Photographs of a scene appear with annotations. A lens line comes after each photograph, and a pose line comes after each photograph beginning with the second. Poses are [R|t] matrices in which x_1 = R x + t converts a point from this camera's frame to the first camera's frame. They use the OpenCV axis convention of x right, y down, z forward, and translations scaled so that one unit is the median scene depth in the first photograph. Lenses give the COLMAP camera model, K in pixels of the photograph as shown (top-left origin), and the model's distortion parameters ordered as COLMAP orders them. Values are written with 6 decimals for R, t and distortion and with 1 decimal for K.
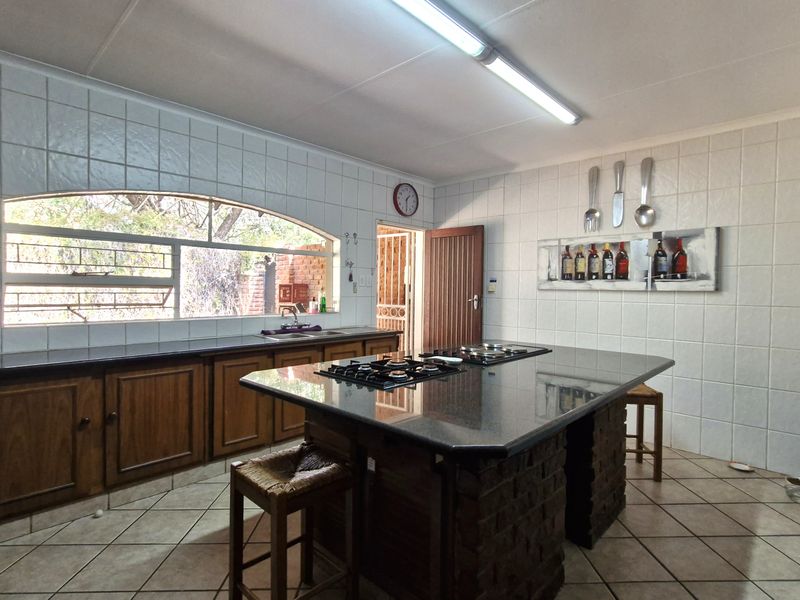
lens RADIAL K [[441.2, 0, 400.0], [0, 441.2, 300.0], [0, 0, 1]] dist [-0.000347, -0.000318]
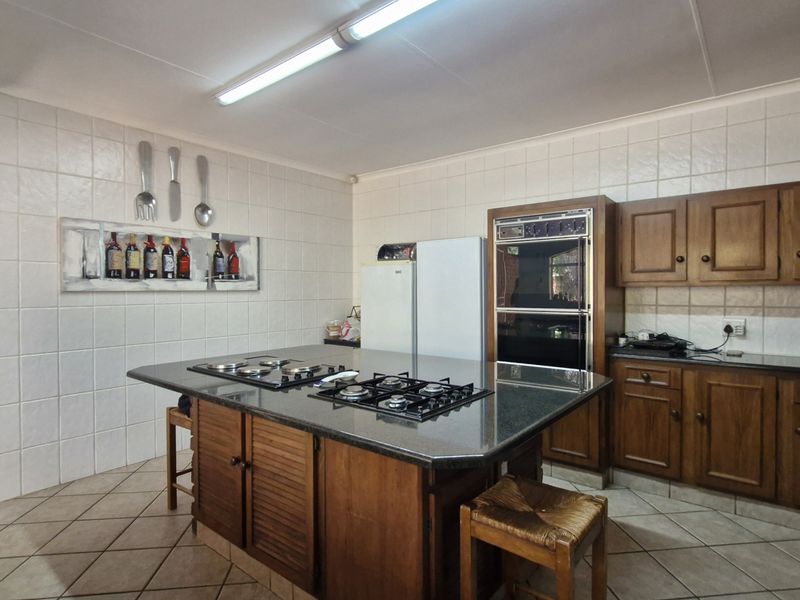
lens RADIAL K [[441.2, 0, 400.0], [0, 441.2, 300.0], [0, 0, 1]] dist [-0.000347, -0.000318]
pose [[-0.091053, -0.032690, 0.995309, -0.449373], [0.032431, 0.998834, 0.035773, -0.020691], [-0.995318, 0.035536, -0.089887, 0.630344]]
